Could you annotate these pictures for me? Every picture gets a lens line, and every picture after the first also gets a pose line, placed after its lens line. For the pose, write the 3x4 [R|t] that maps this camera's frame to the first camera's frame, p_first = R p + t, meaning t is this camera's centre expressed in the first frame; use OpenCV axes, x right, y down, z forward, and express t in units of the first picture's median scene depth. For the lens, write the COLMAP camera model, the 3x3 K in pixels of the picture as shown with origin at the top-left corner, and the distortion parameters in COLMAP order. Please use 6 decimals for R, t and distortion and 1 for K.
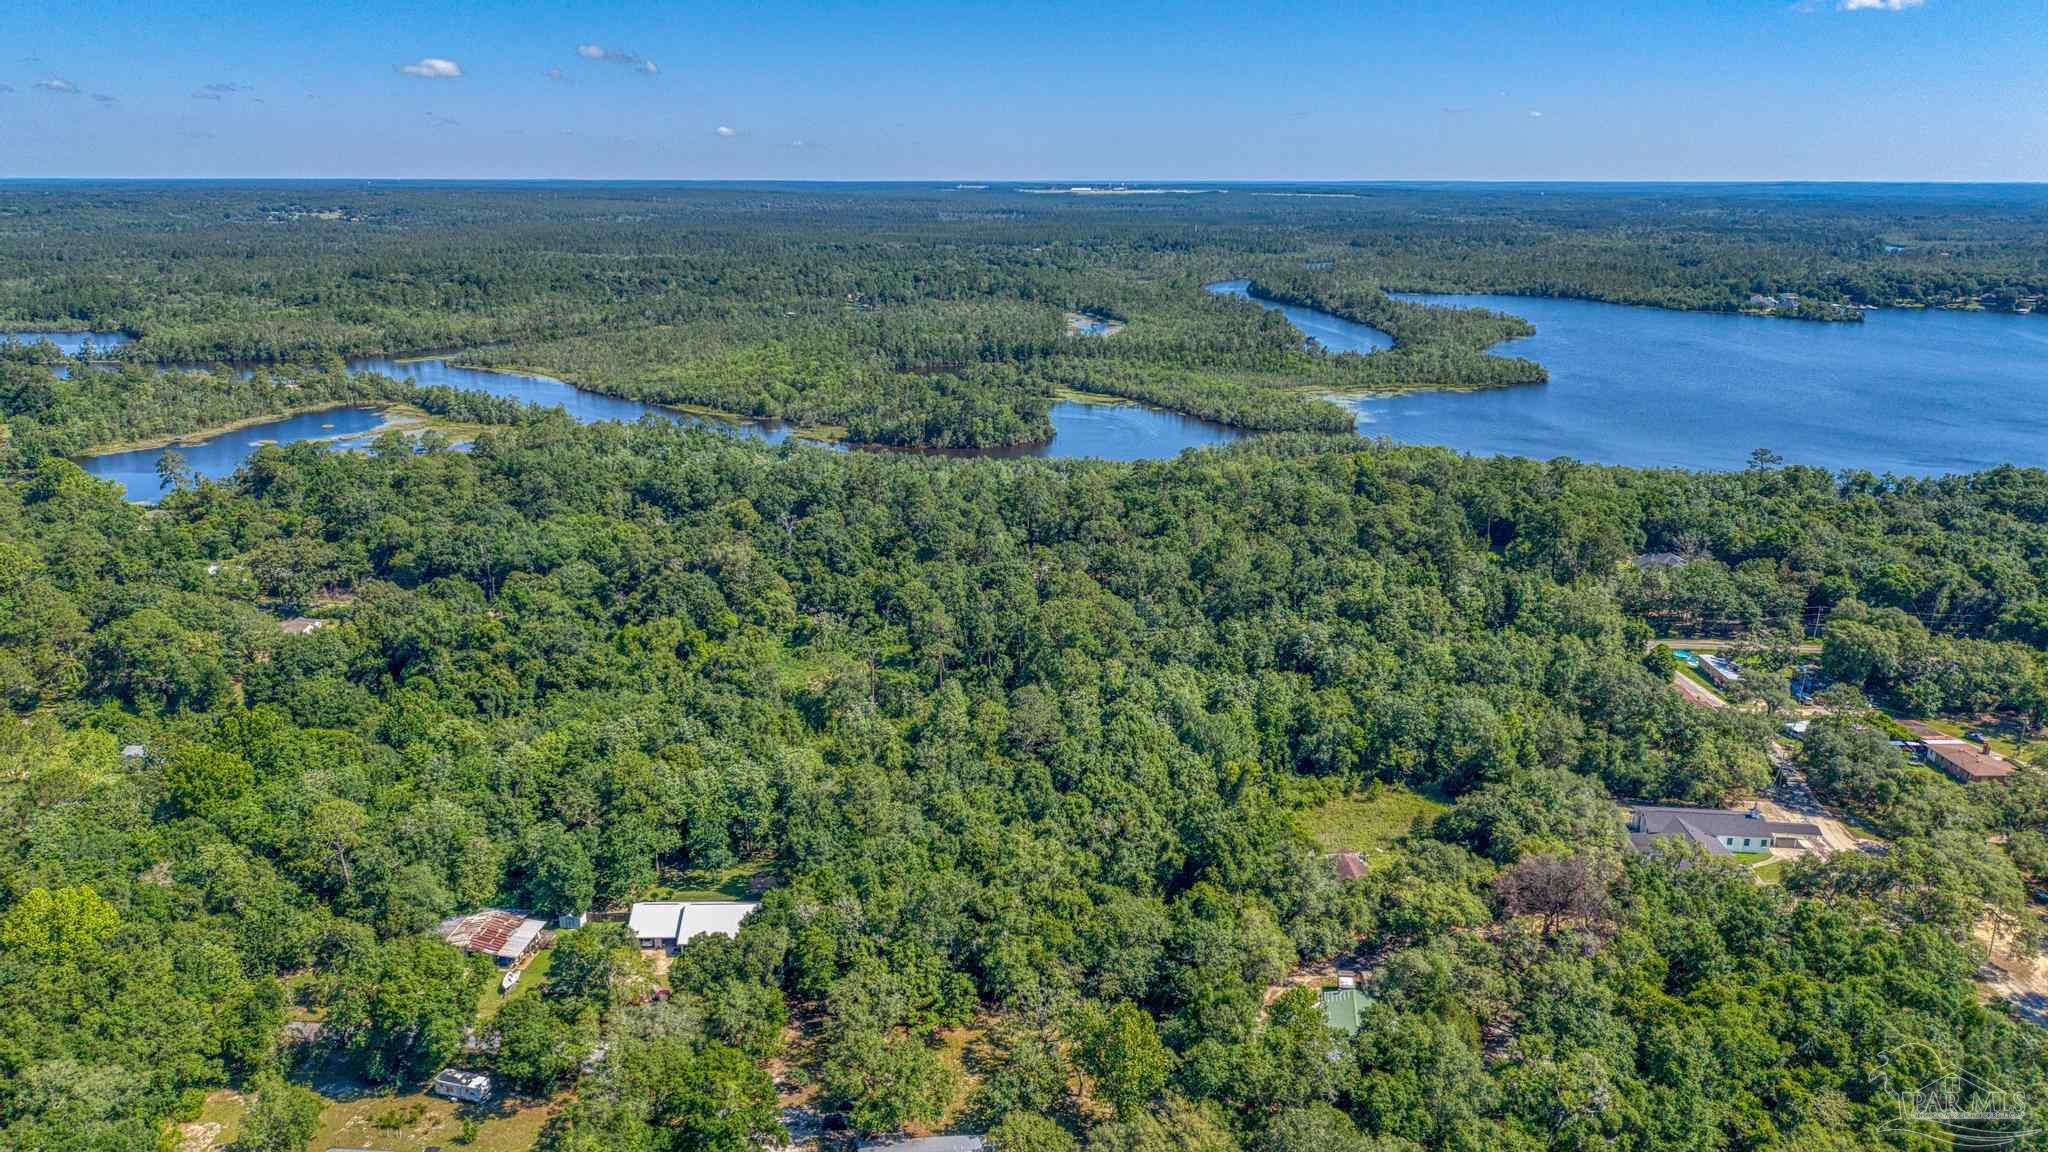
lens RADIAL K [[1408.2, 0, 1024.0], [0, 1408.2, 576.0], [0, 0, 1]] dist [0.036394, -0.044358]
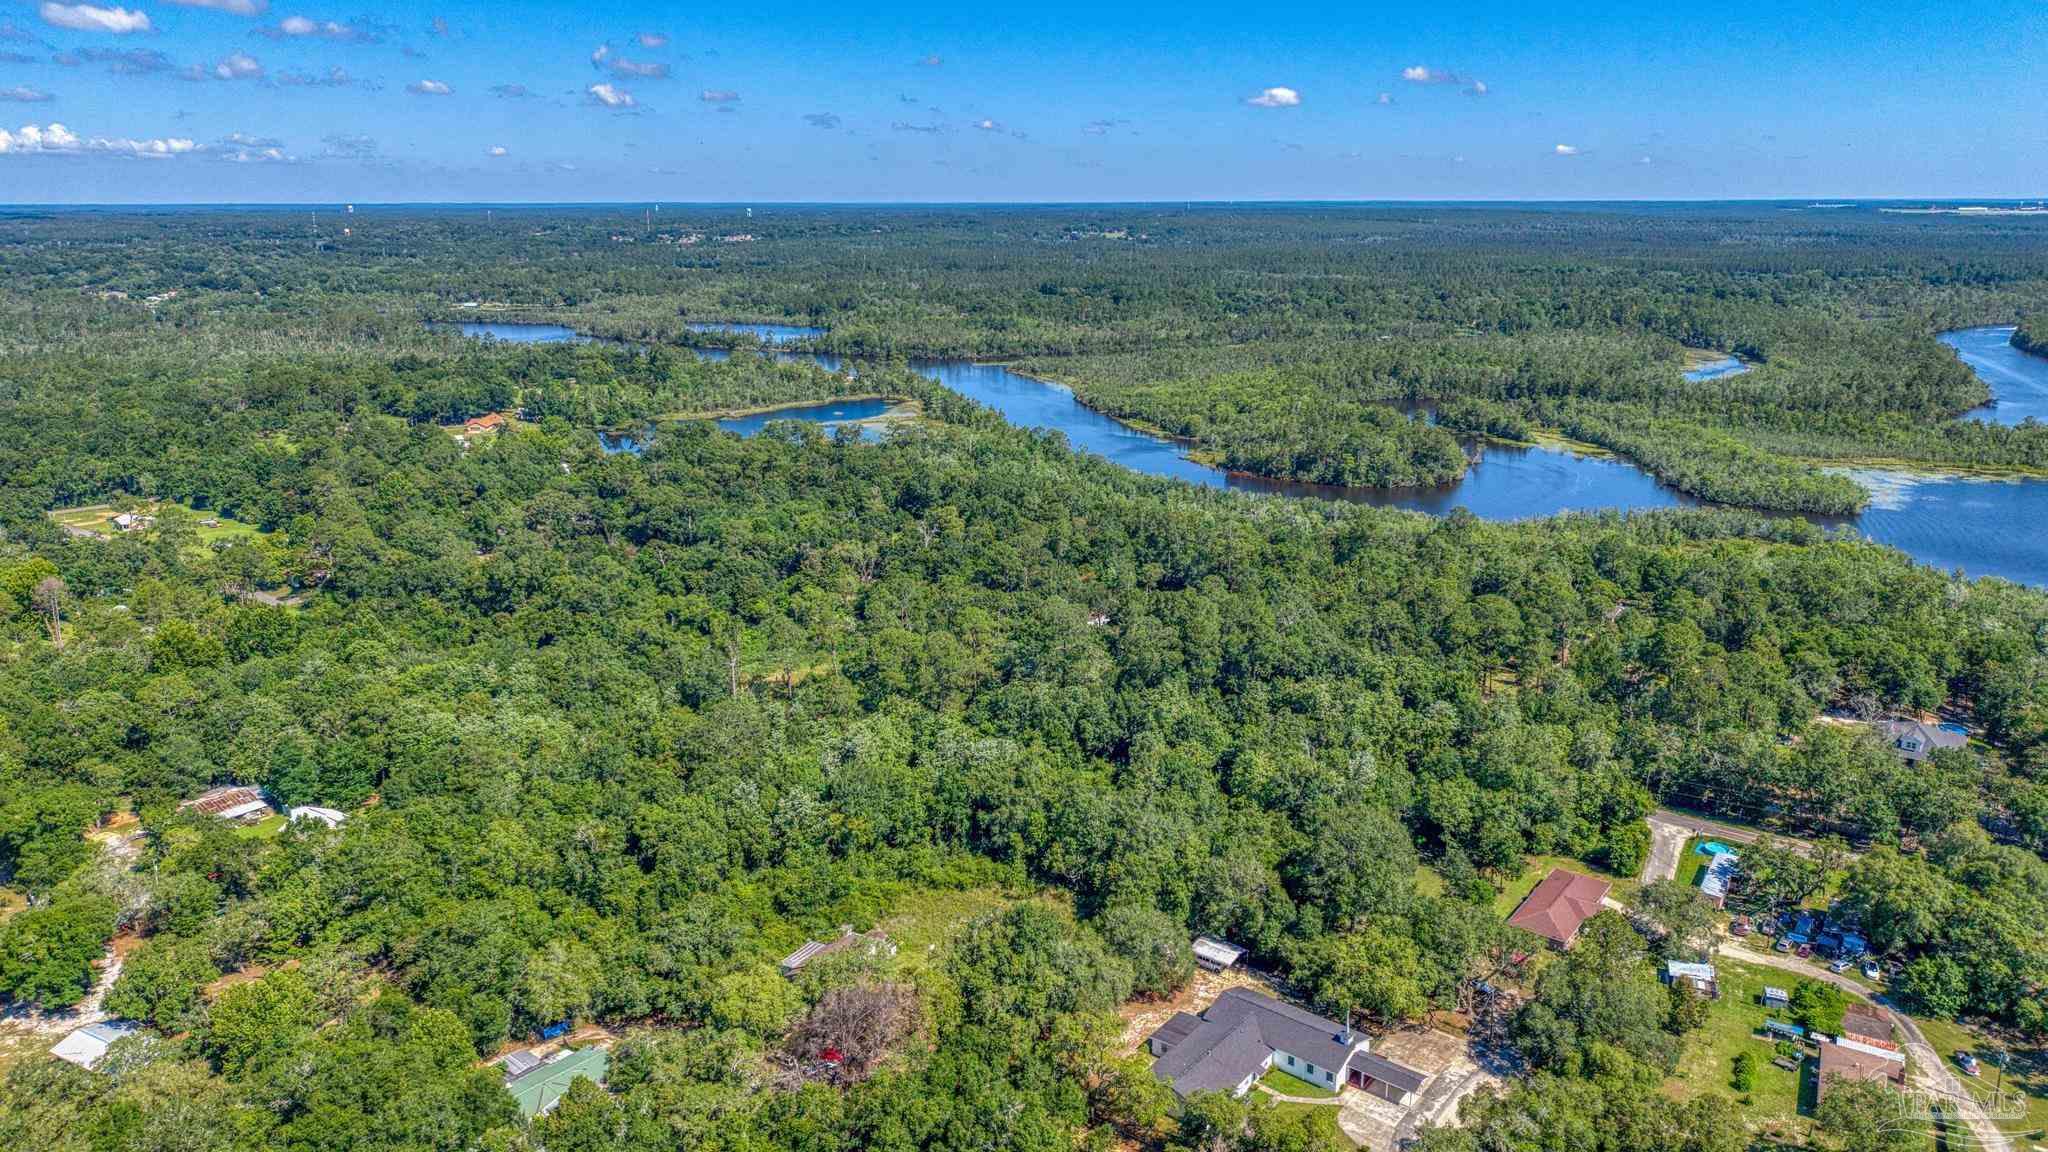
lens RADIAL K [[1422.1, 0, 1024.0], [0, 1422.1, 576.0], [0, 0, 1]] dist [0.002534, -0.007164]
pose [[0.845156, 0.132864, -0.517744, 0.241357], [-0.140800, 0.989743, 0.024151, -0.022612], [0.515642, 0.052487, 0.855195, 0.086810]]
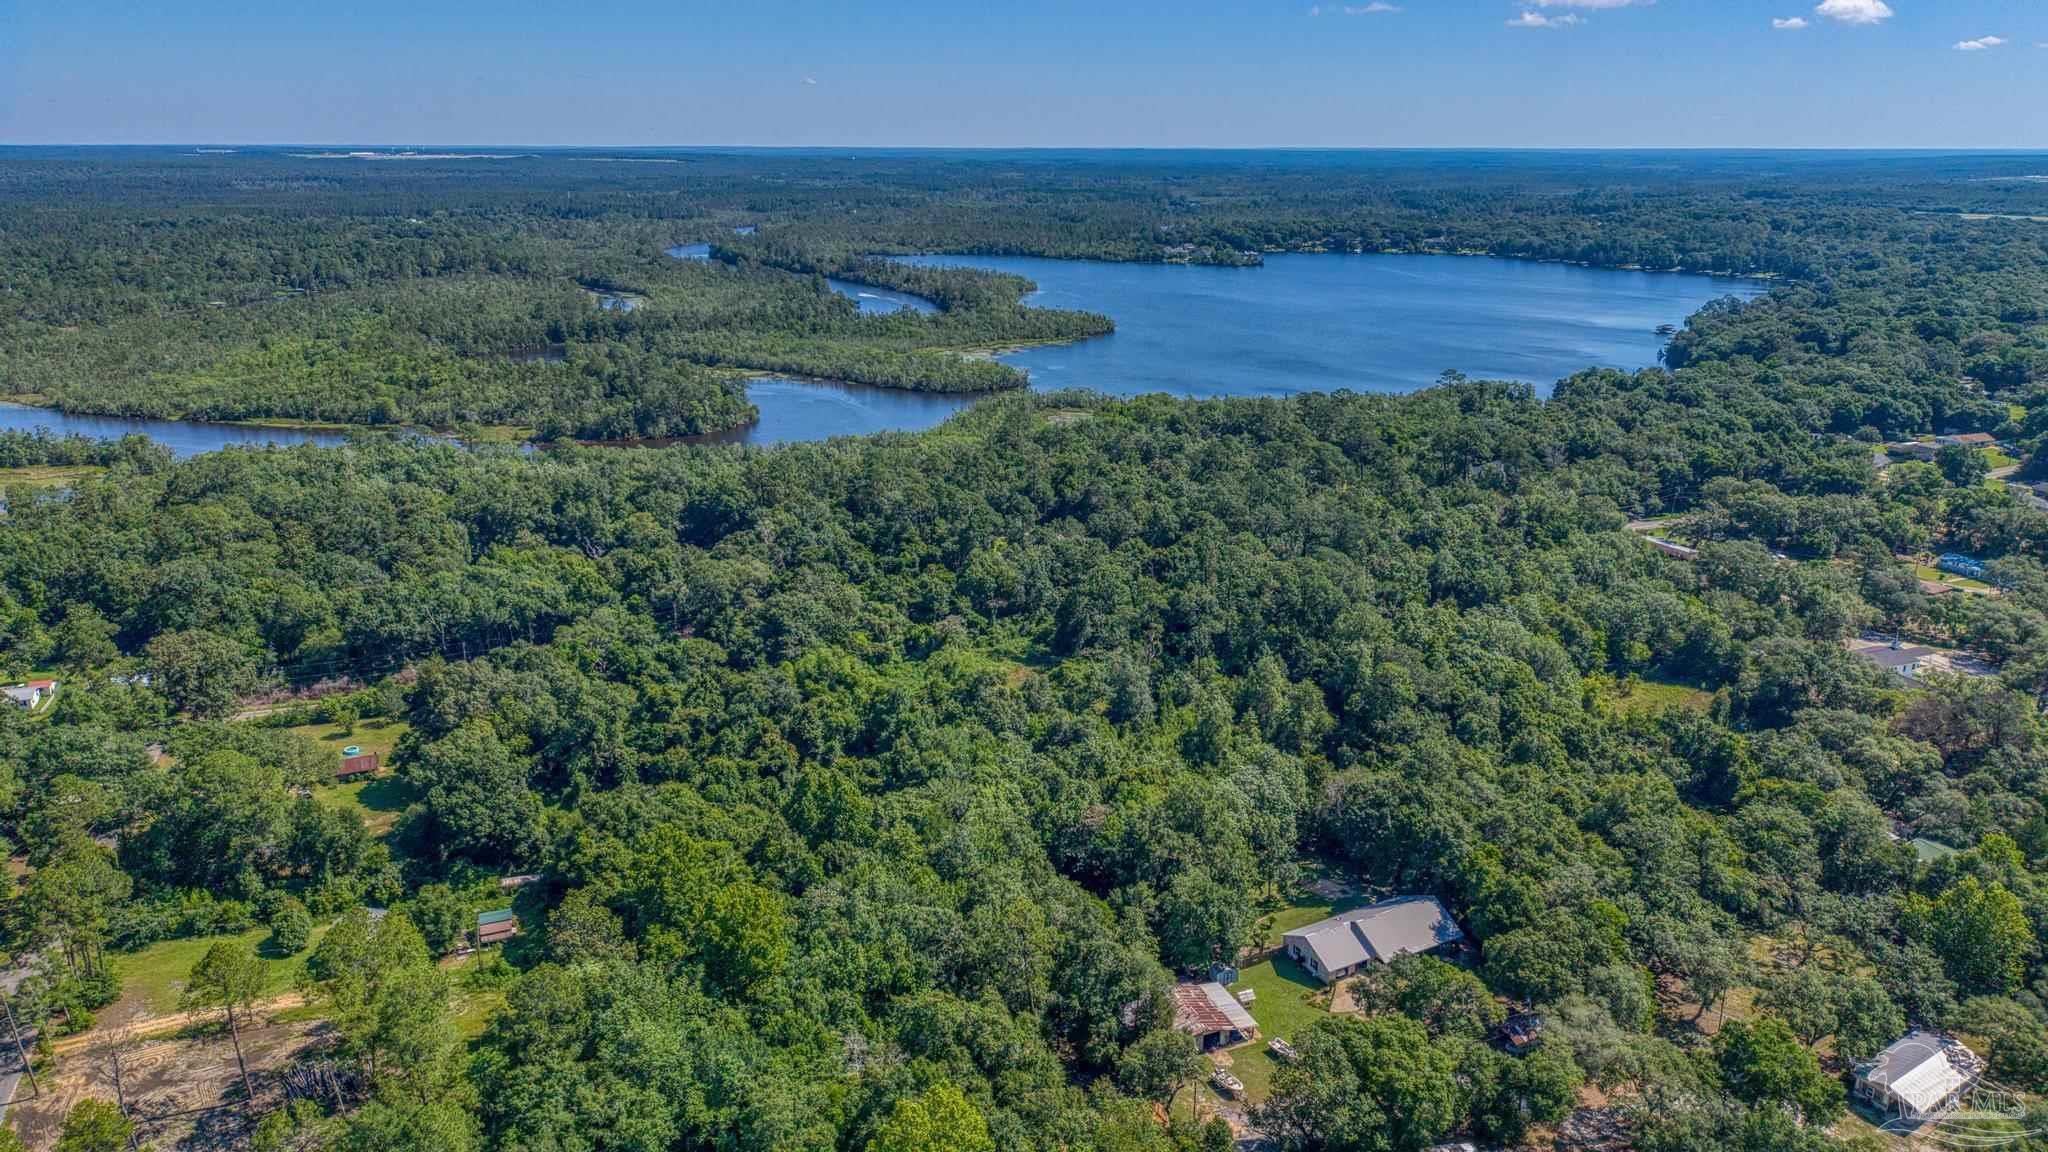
lens RADIAL K [[1392.4, 0, 1024.0], [0, 1392.4, 576.0], [0, 0, 1]] dist [0.041244, -0.054348]
pose [[0.878948, -0.141247, 0.455522, -0.239445], [0.129677, 0.989932, 0.056739, -0.021028], [-0.458949, 0.009200, 0.888415, 0.083325]]
